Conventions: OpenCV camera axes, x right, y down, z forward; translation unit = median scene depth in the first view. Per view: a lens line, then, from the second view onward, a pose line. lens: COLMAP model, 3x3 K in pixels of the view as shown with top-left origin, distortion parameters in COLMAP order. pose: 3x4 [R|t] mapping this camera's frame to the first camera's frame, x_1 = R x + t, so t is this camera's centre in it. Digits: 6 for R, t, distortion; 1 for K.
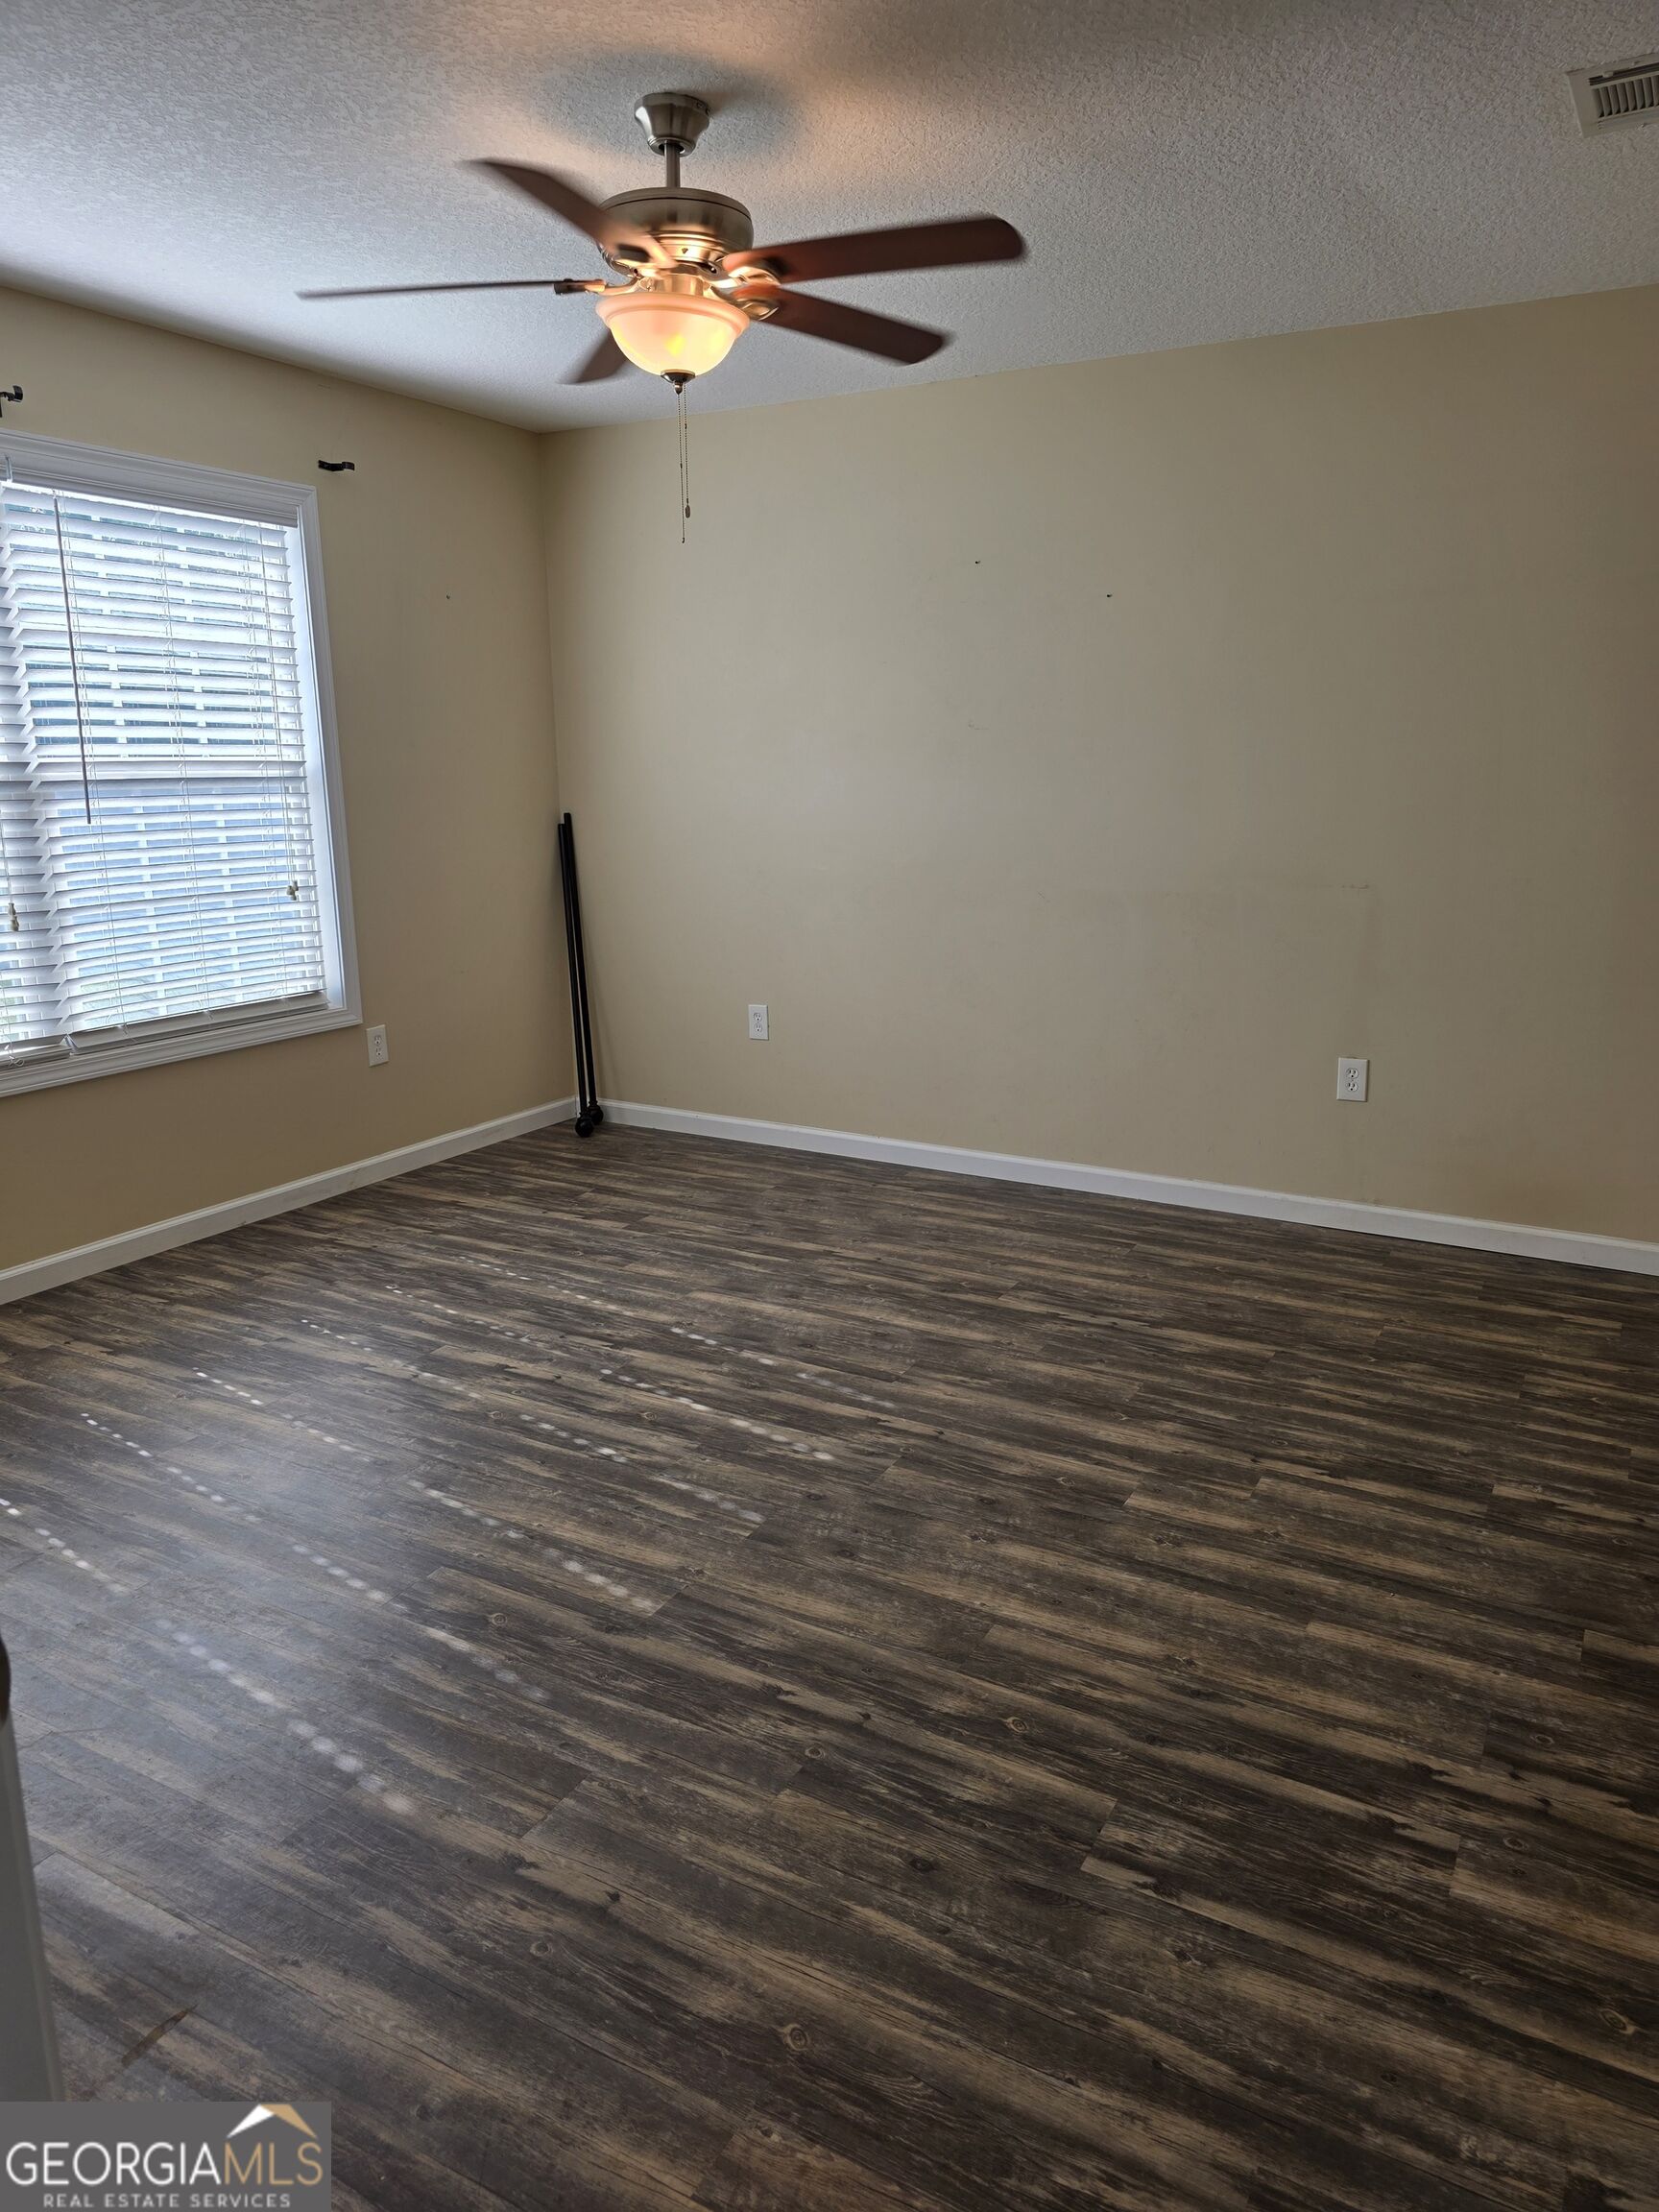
lens RADIAL K [[1491.7, 0, 829.4], [0, 1491.7, 1095.6], [0, 0, 1]] dist [0.040780, -0.019714]
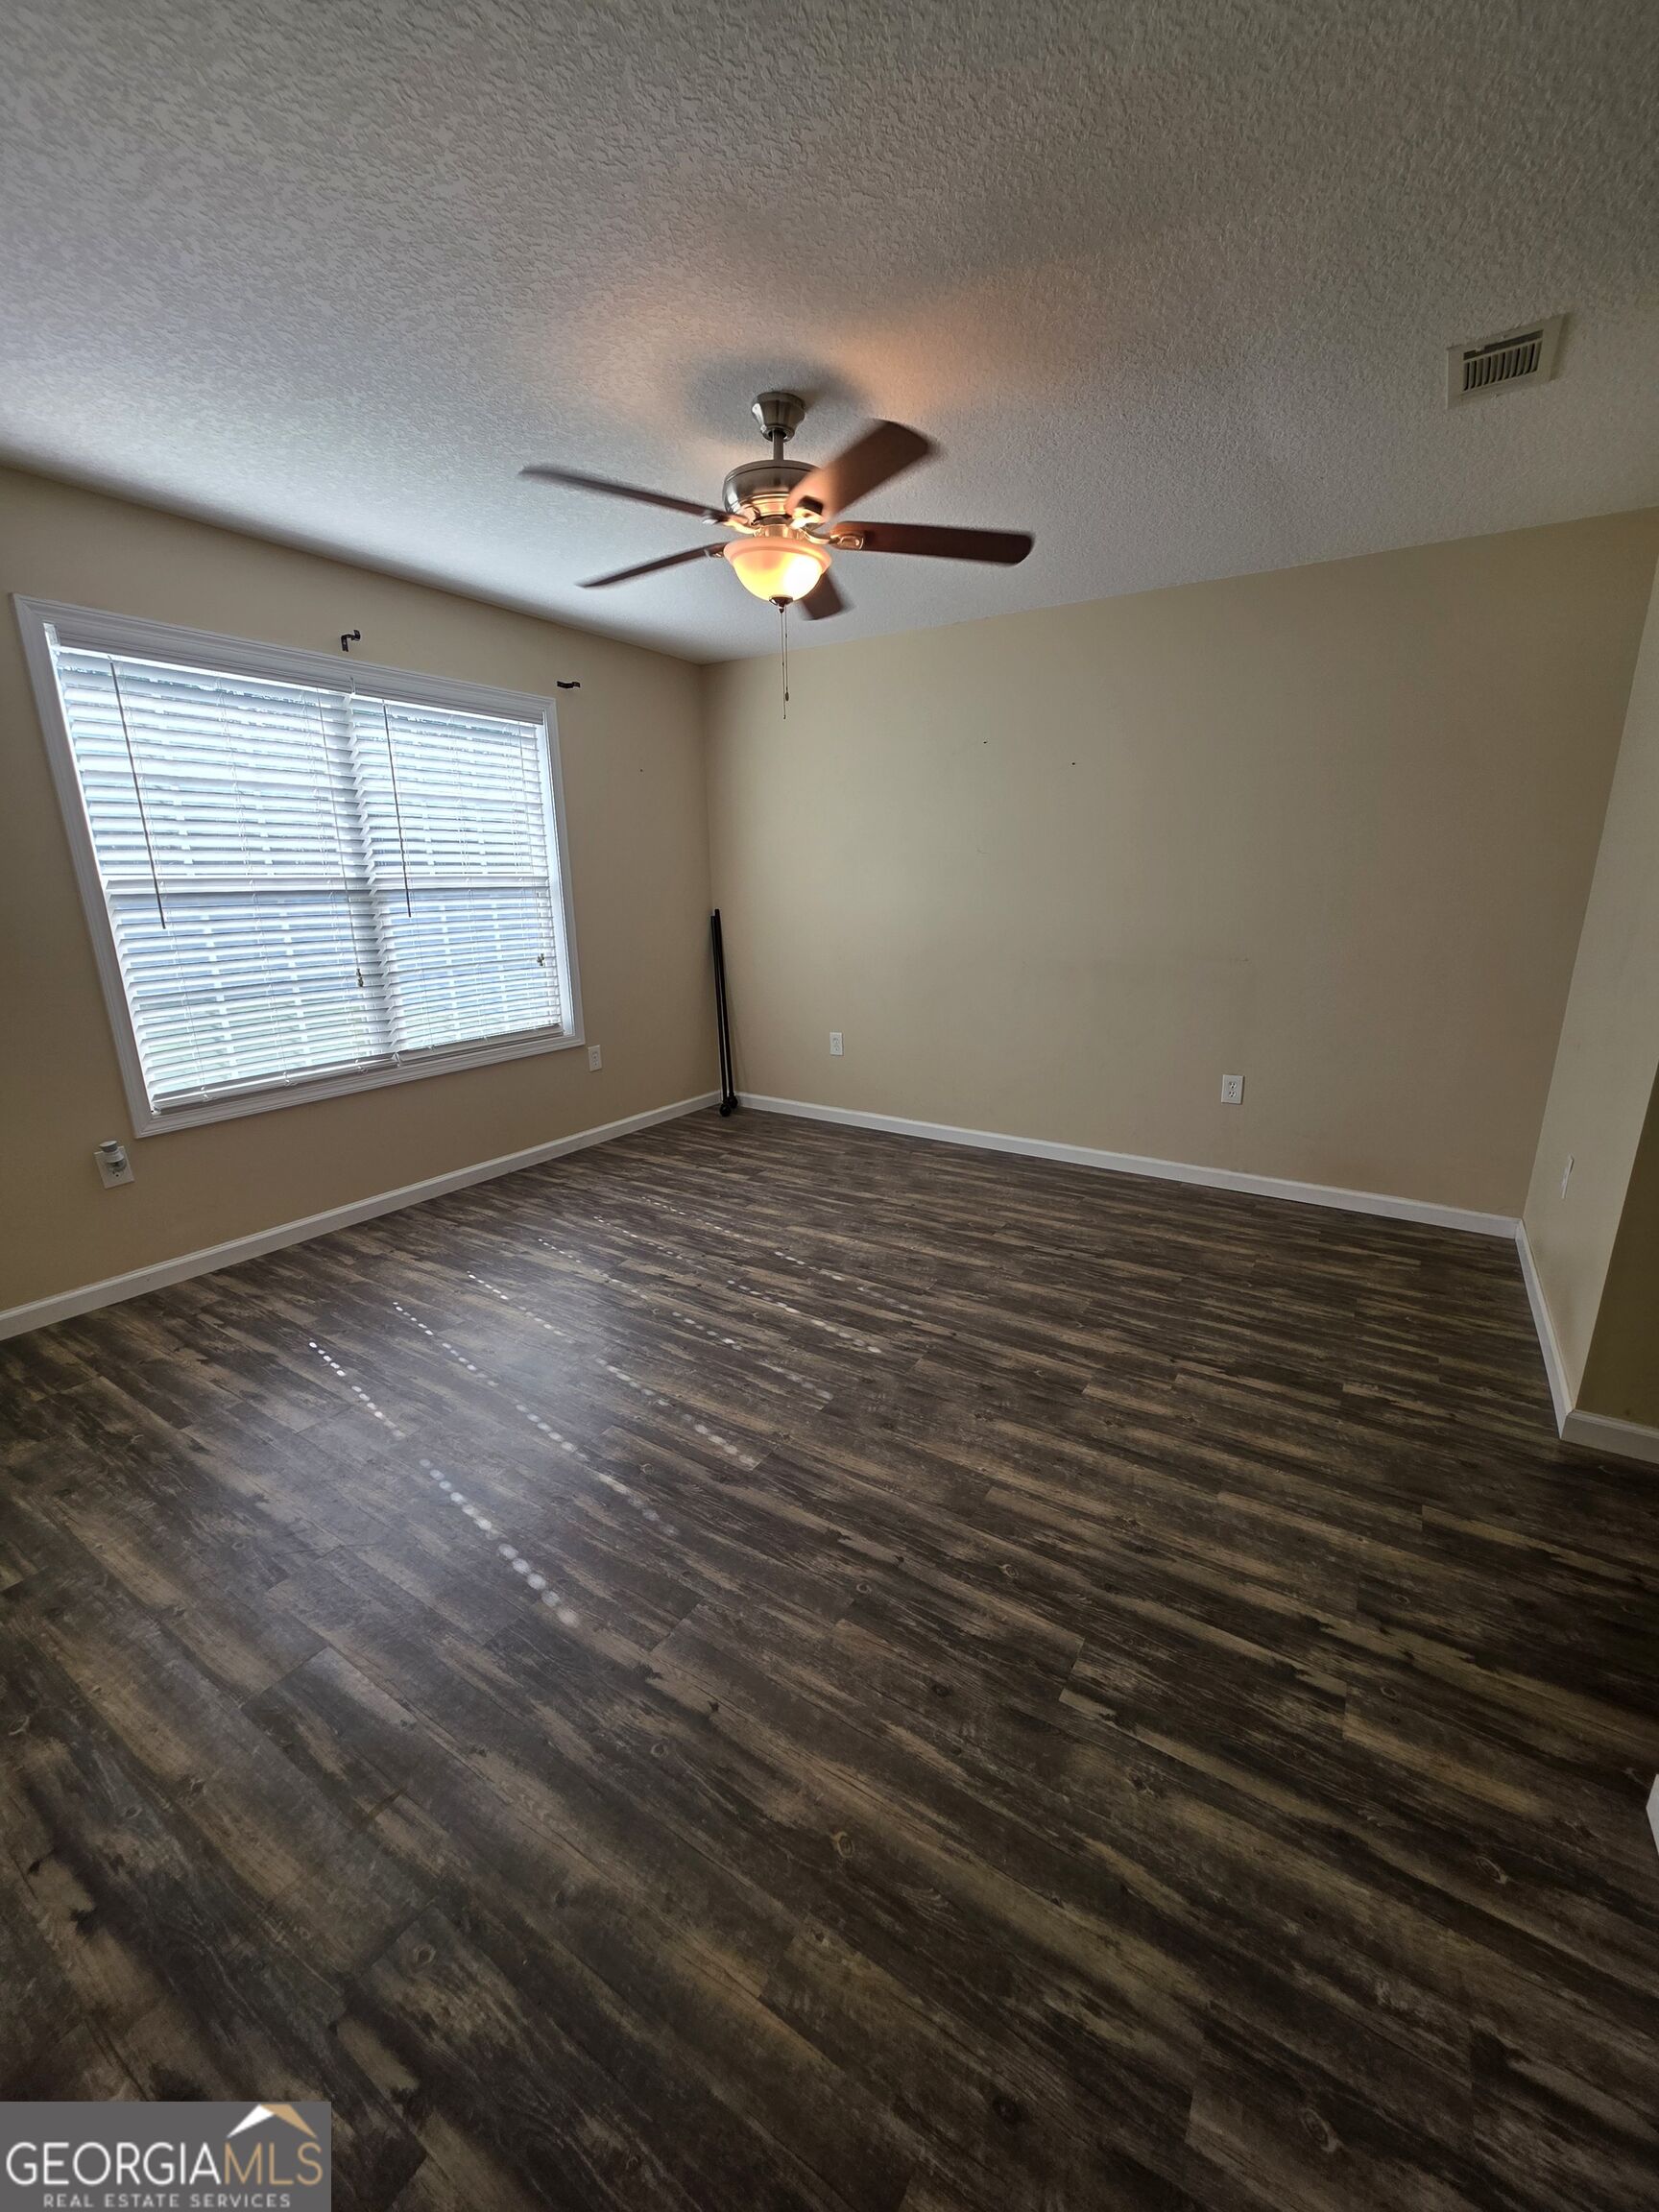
lens RADIAL K [[861.6, 0, 833.4], [0, 861.6, 1106.6], [0, 0, 1]] dist [0.001384, 0.000507]
pose [[0.998234, 0.013489, -0.057858, 0.002260], [-0.011360, 0.999252, 0.036965, -0.032140], [0.058313, -0.036242, 0.997640, 0.182115]]
